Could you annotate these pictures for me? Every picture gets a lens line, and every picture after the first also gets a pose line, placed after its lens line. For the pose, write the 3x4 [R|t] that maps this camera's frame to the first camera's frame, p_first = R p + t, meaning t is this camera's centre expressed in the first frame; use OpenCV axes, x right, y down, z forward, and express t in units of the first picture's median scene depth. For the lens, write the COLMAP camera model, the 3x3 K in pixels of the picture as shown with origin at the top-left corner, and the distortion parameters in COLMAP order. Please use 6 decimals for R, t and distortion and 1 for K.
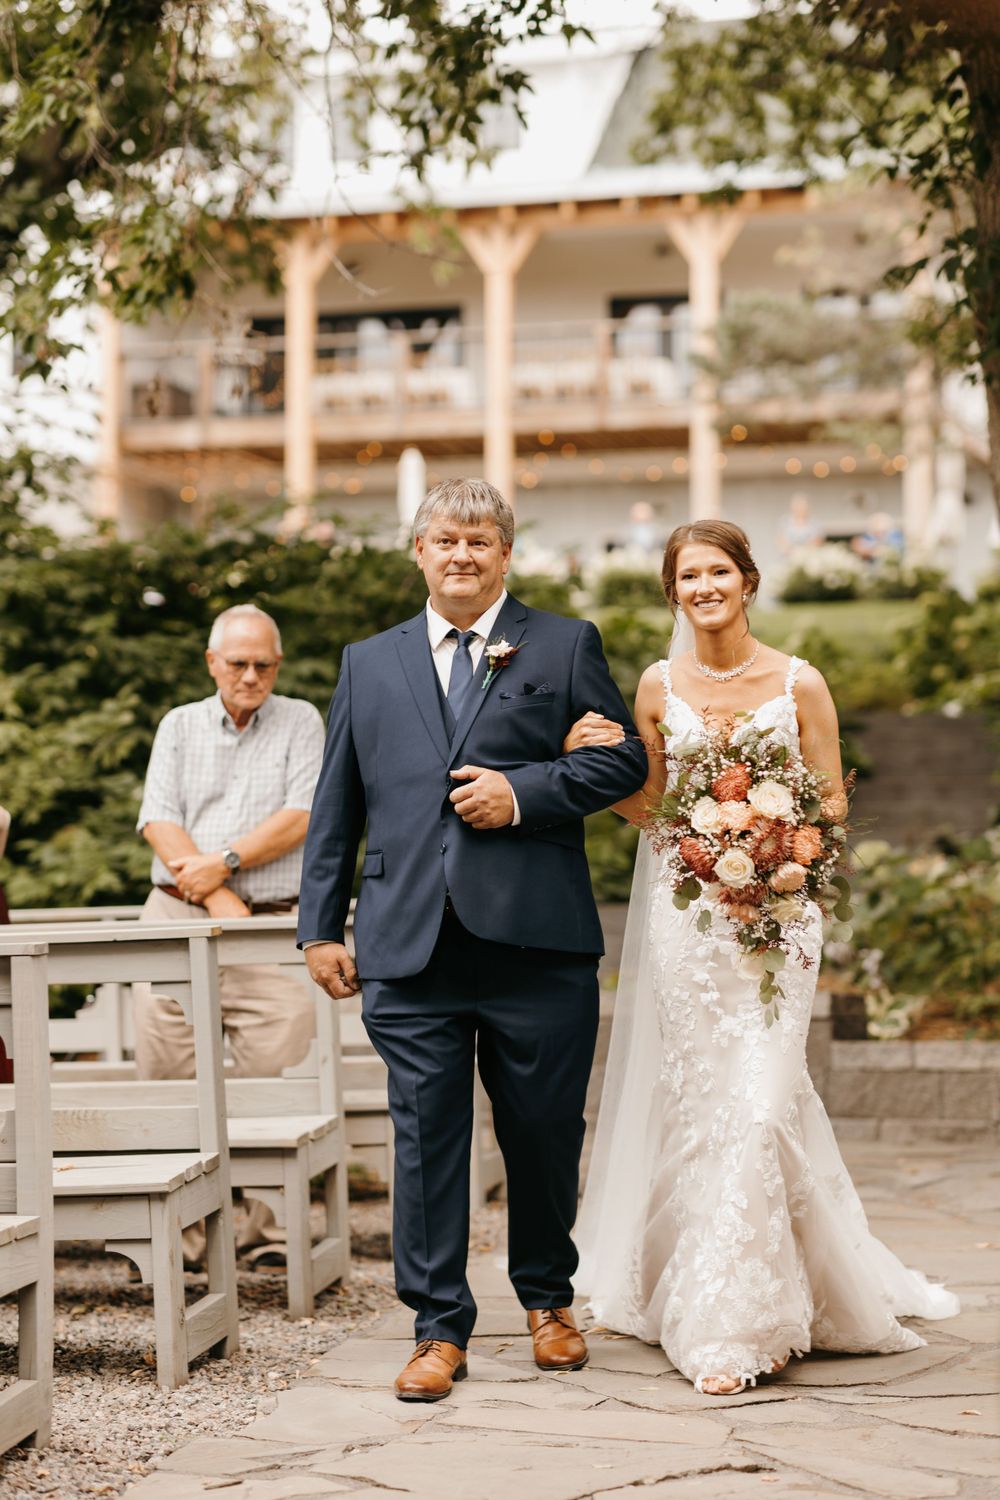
lens RADIAL K [[3606.4, 0, 521.8], [0, 3606.4, 750.8], [0, 0, 1]] dist [-0.012966, 0.342242]
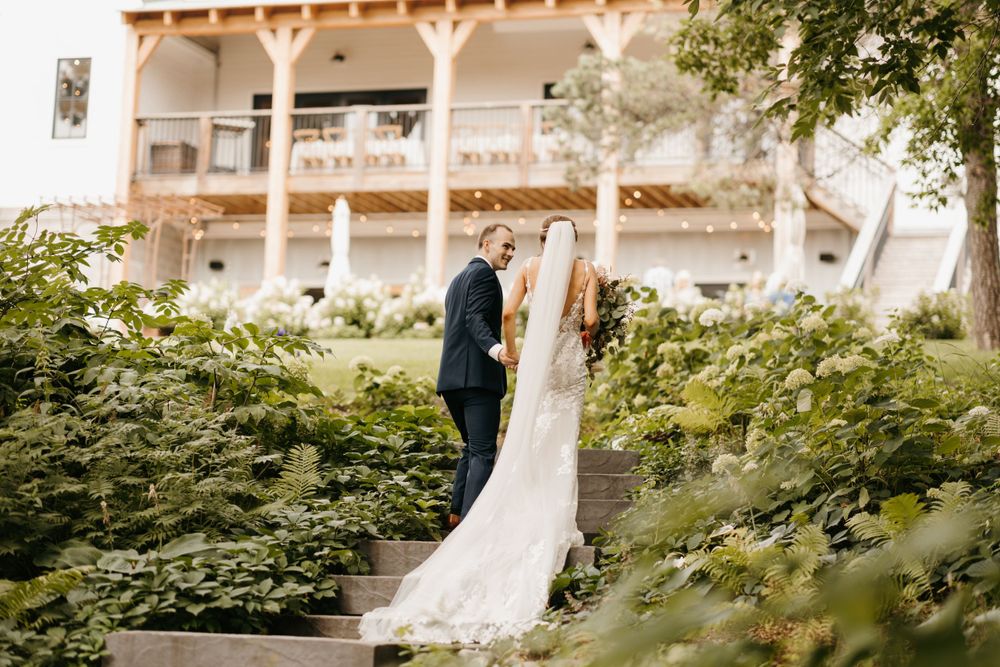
lens RADIAL K [[2377.5, 0, 500.0], [0, 2377.5, 333.5], [0, 0, 1]] dist [-0.043697, 0.333156]
pose [[0.997859, 0.030405, -0.057908, 0.150652], [-0.033064, 0.998416, -0.045529, -0.013052], [0.056432, 0.047346, 0.997283, 0.531301]]
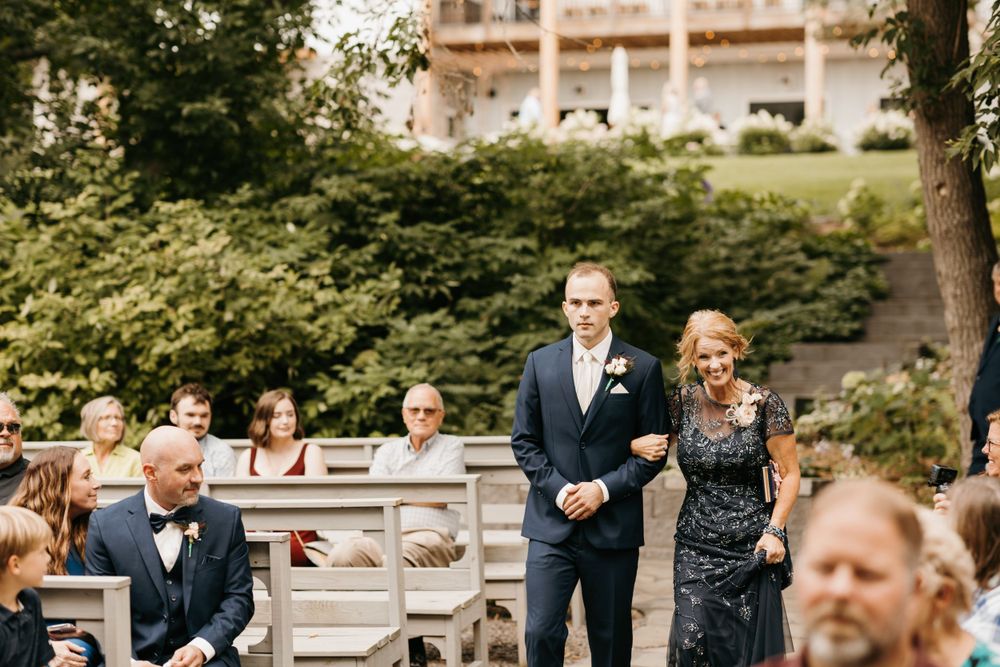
lens RADIAL K [[2417.7, 0, 500.0], [0, 2417.7, 333.5], [0, 0, 1]] dist [0.029041, -0.121610]
pose [[0.995744, 0.005805, -0.091978, 0.032461], [-0.000688, 0.998455, 0.055562, -0.043861], [0.092159, -0.055262, 0.994210, -0.074974]]
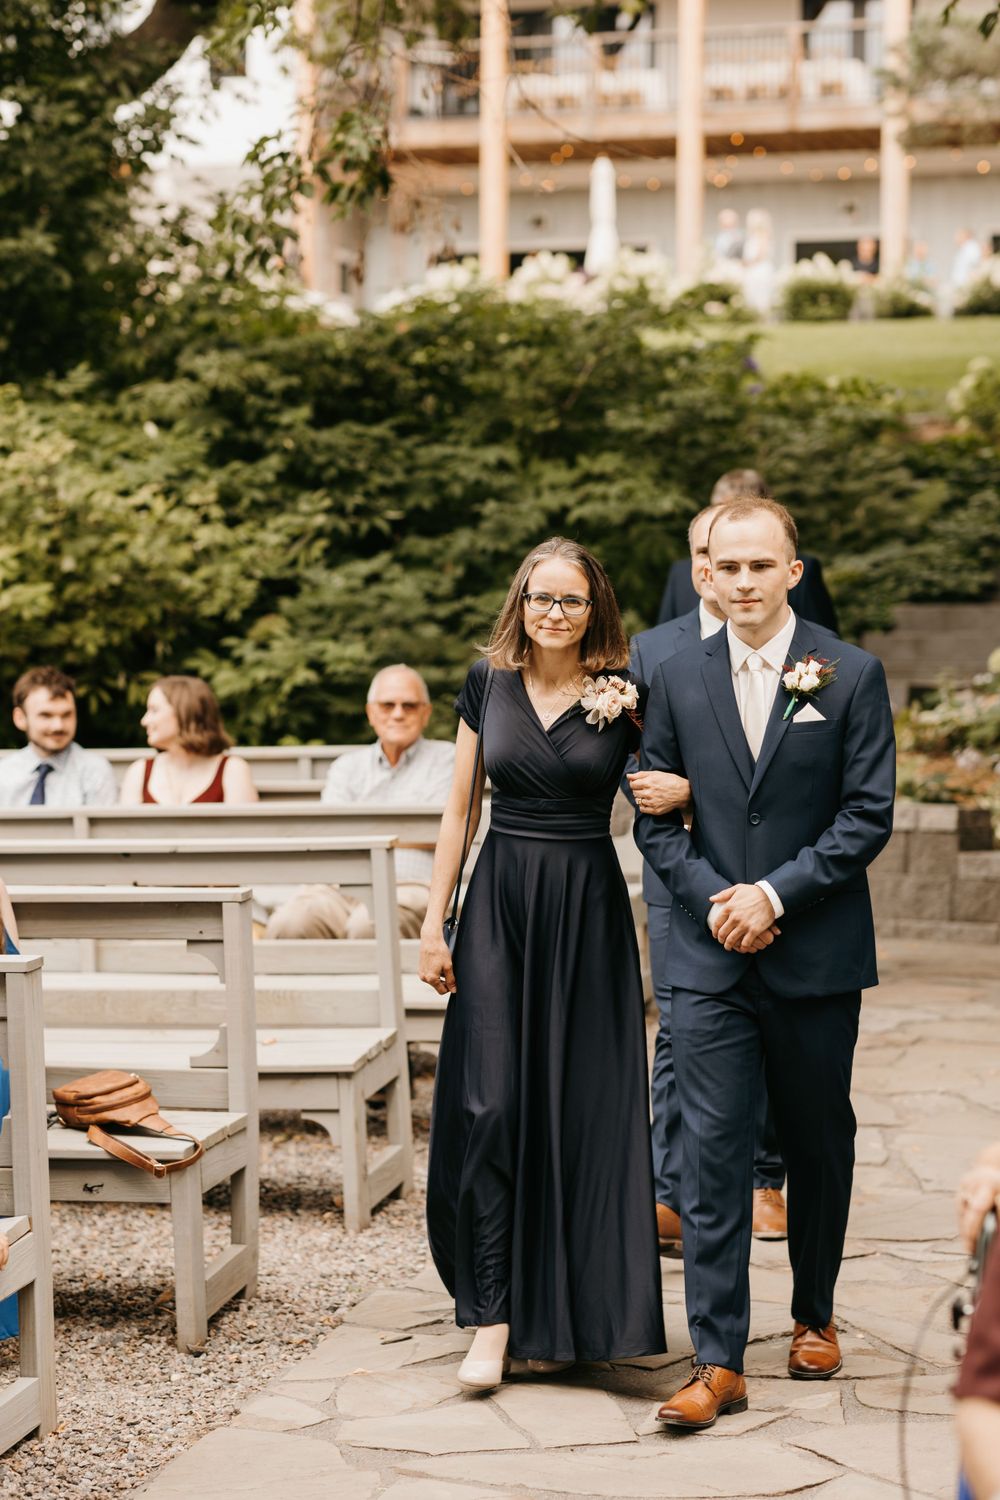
lens RADIAL K [[3626.5, 0, 500.9], [0, 3626.5, 788.3], [0, 0, 1]] dist [0.029041, -0.121610]
pose [[0.998120, 0.008145, -0.060754, 0.009812], [-0.001434, 0.993965, 0.109692, -0.043562], [0.061281, -0.109399, 0.992107, -0.076728]]
